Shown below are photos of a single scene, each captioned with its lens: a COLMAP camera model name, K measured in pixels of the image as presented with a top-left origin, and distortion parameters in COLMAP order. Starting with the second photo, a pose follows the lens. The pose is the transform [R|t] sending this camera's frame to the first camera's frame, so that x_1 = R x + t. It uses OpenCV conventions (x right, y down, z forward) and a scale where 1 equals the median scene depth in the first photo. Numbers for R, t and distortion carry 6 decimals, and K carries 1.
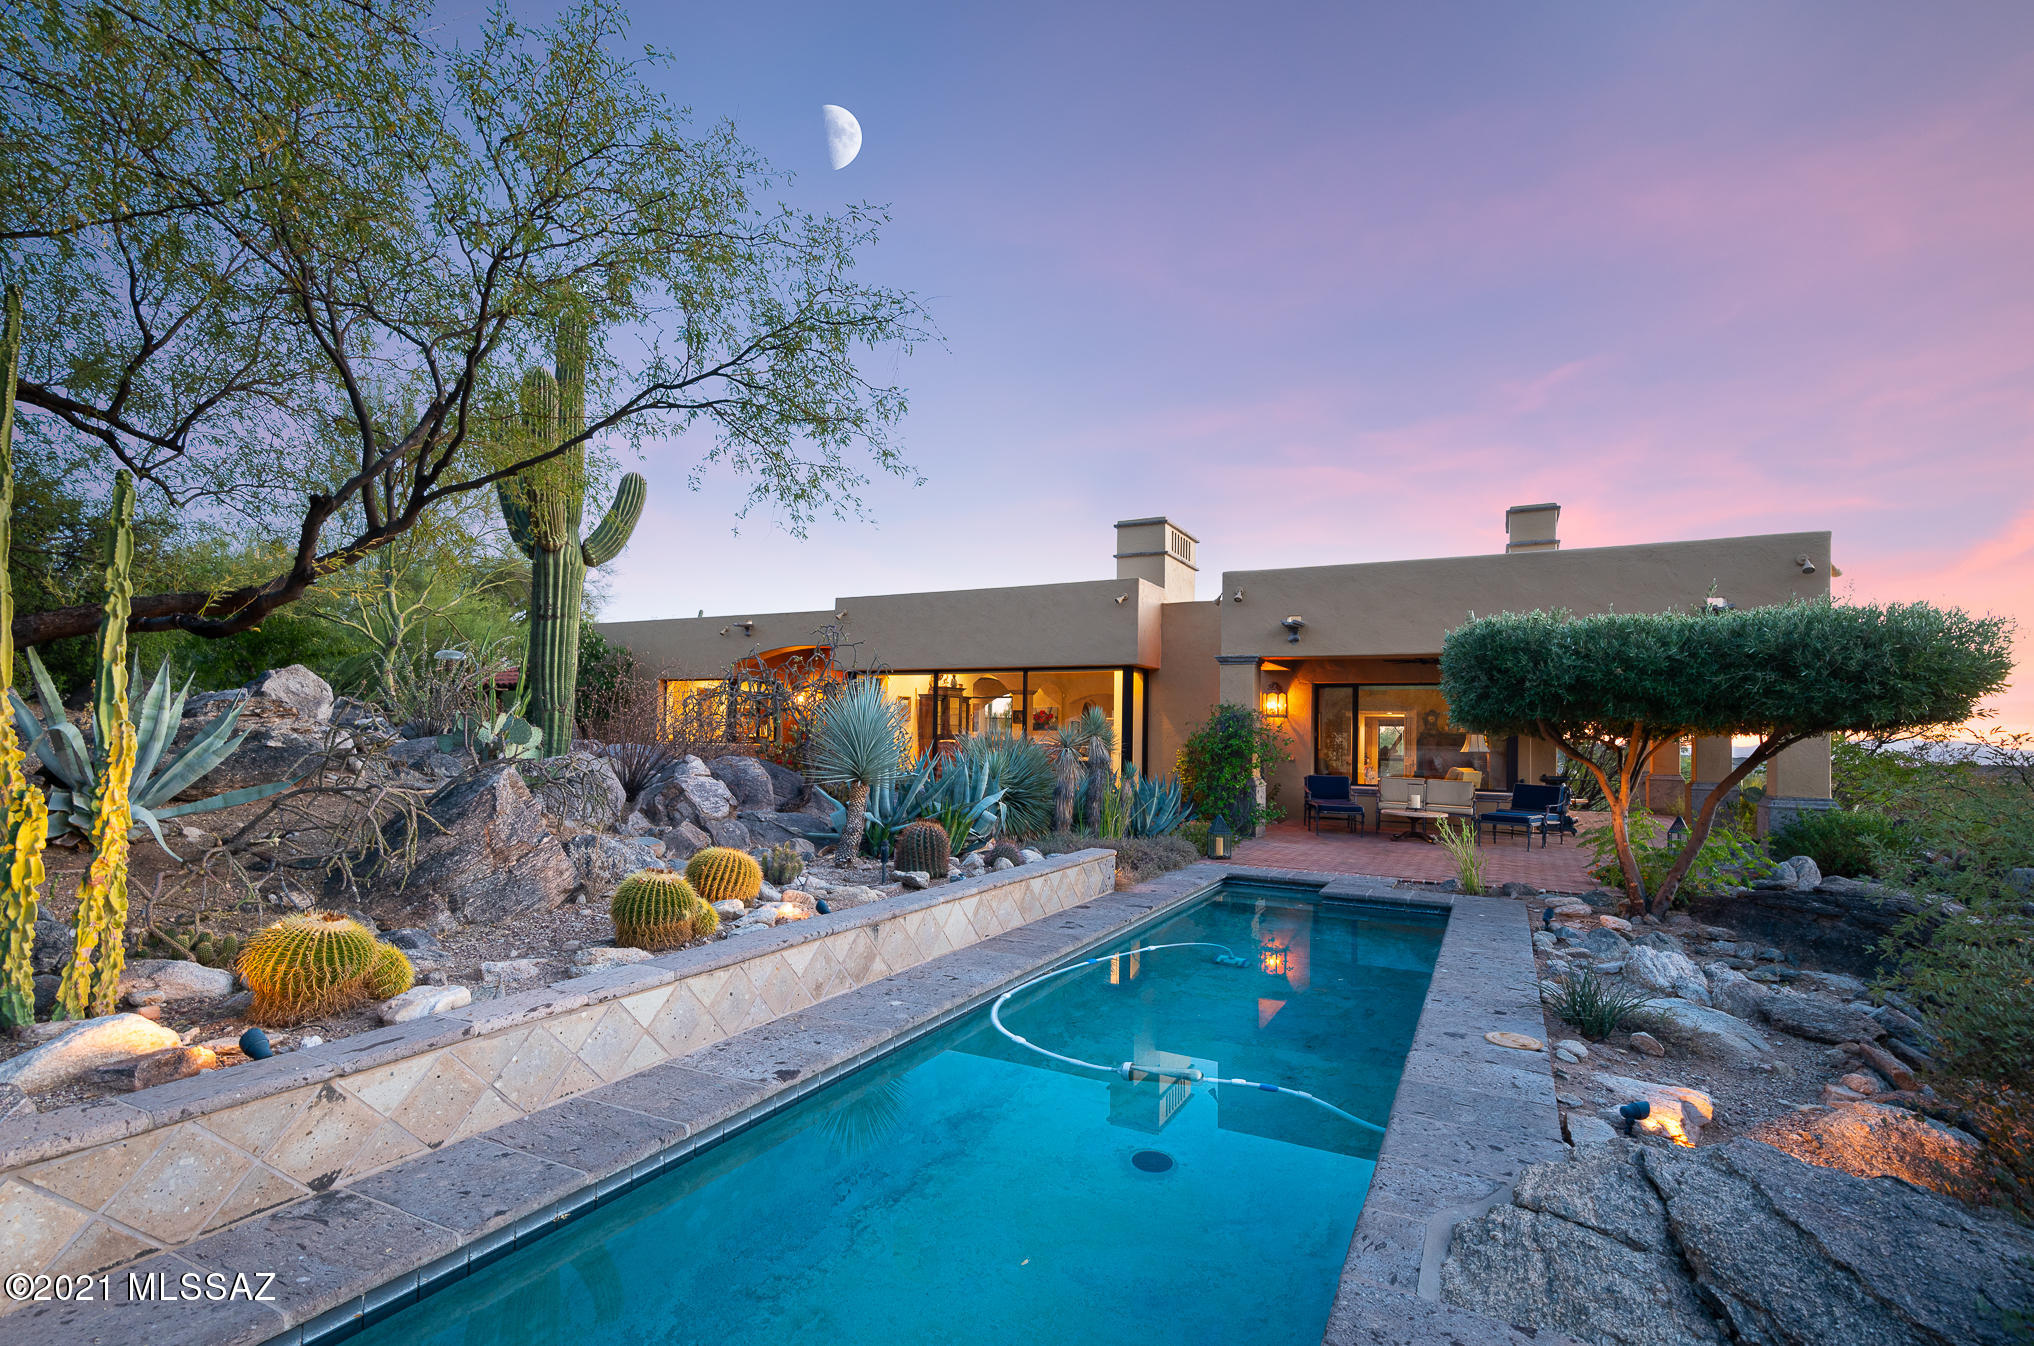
lens RADIAL K [[959.4, 0, 1006.3], [0, 959.4, 674.0], [0, 0, 1]] dist [0.002699, -0.002316]
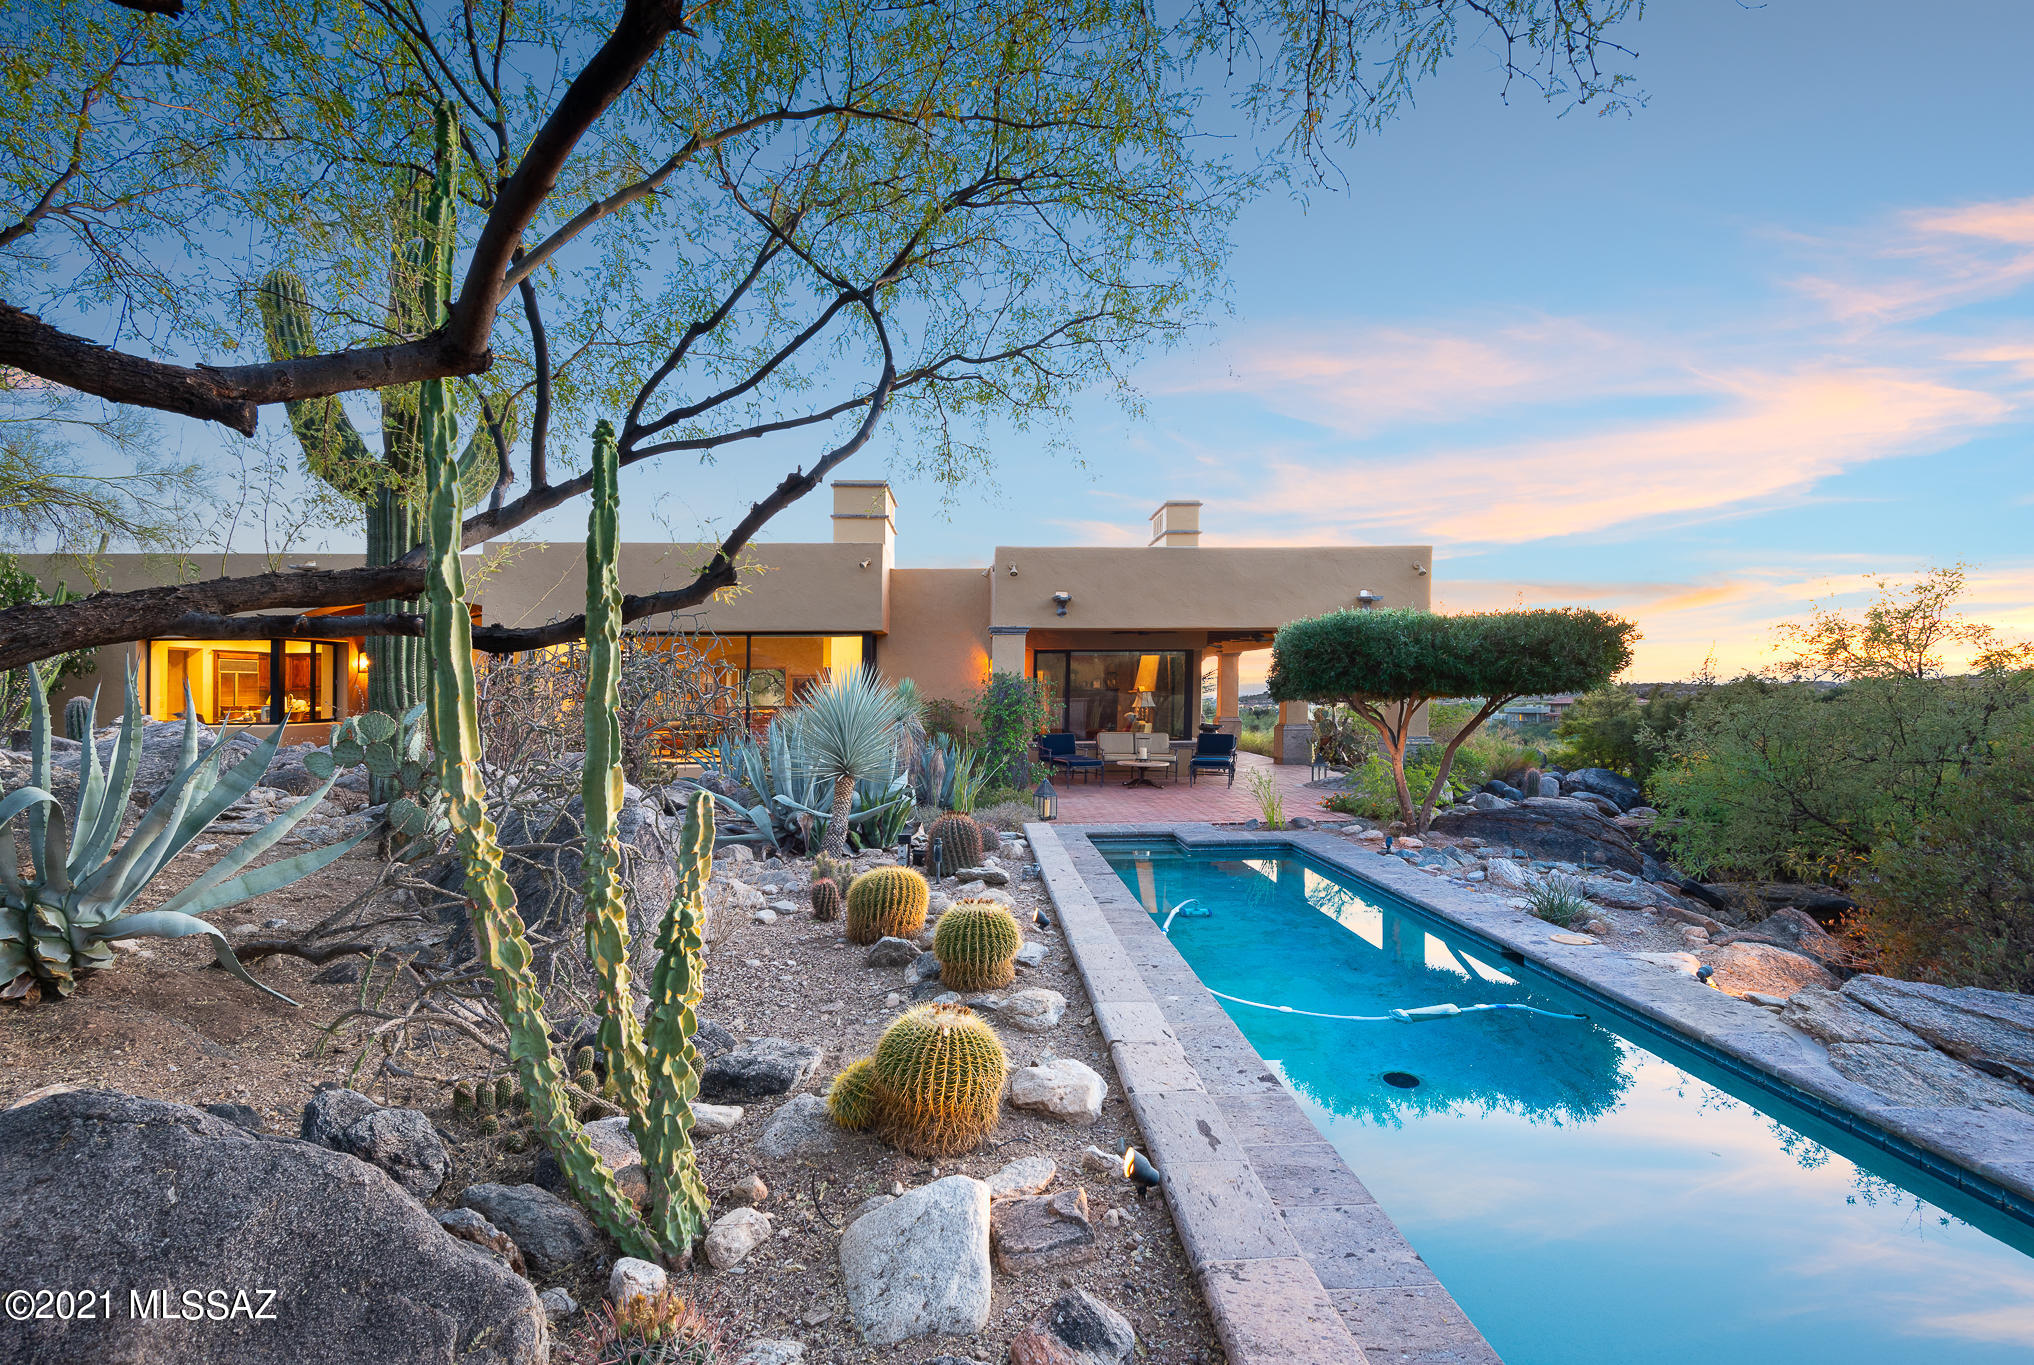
lens RADIAL K [[959.4, 0, 1015.1], [0, 959.4, 682.5], [0, 0, 1]] dist [0.002699, -0.002316]
pose [[0.858972, -0.019939, 0.511634, -0.589278], [-0.012457, 0.998132, 0.059811, -0.041050], [-0.511871, -0.057749, 0.857119, 0.168423]]
